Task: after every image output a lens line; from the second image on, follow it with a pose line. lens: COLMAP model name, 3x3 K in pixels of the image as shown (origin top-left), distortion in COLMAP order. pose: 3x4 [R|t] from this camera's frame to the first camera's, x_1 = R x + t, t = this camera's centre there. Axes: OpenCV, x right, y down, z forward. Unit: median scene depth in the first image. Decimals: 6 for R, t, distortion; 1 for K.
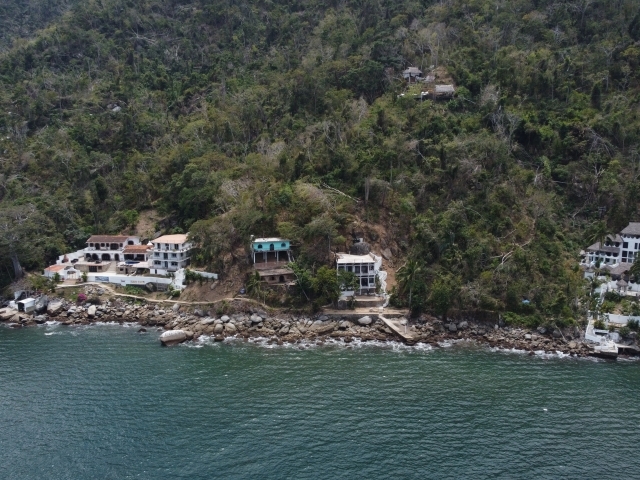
lens RADIAL K [[654.3, 0, 321.7], [0, 654.3, 239.0], [0, 0, 1]] dist [-0.007102, 0.000000]
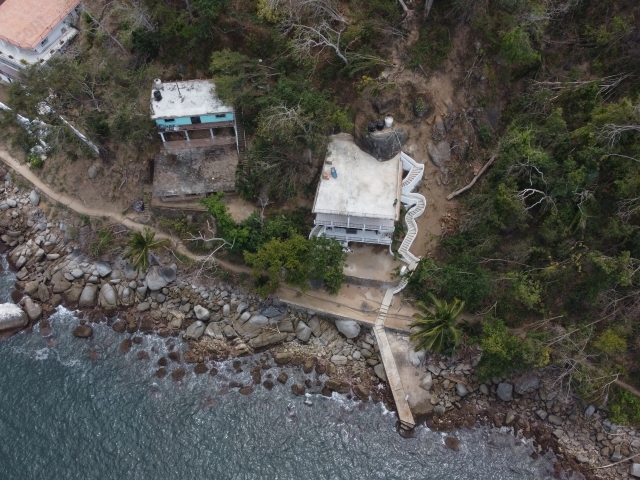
lens RADIAL K [[654.3, 0, 317.0], [0, 654.3, 238.8], [0, 0, 1]] dist [-0.007102, 0.000000]
pose [[0.973919, 0.195305, -0.115493, 0.084098], [-0.033264, 0.626405, 0.778787, -0.315667], [0.224447, -0.754634, 0.616564, 0.680327]]
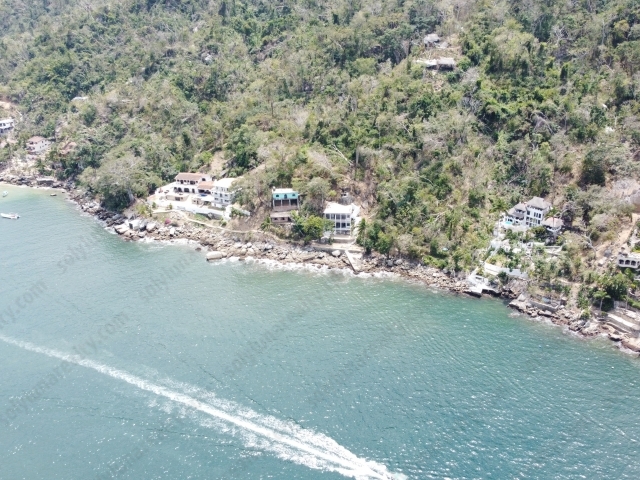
lens RADIAL K [[654.3, 0, 320.1], [0, 654.3, 240.1], [0, 0, 1]] dist [-0.007102, 0.000000]
pose [[0.975702, 0.075477, -0.205693, 0.322159], [-0.029141, 0.975156, 0.219594, -0.225984], [0.217157, -0.208265, 0.953661, -0.432345]]
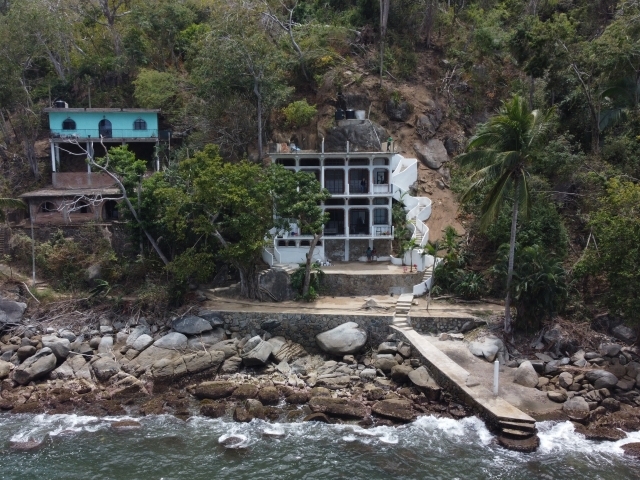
lens RADIAL K [[654.3, 0, 317.6], [0, 654.3, 240.6], [0, 0, 1]] dist [-0.007102, 0.000000]
pose [[0.993749, 0.007524, -0.111385, 0.081340], [-0.012530, 0.998939, -0.044305, 0.090288], [0.110934, 0.045424, 0.992789, 0.681855]]
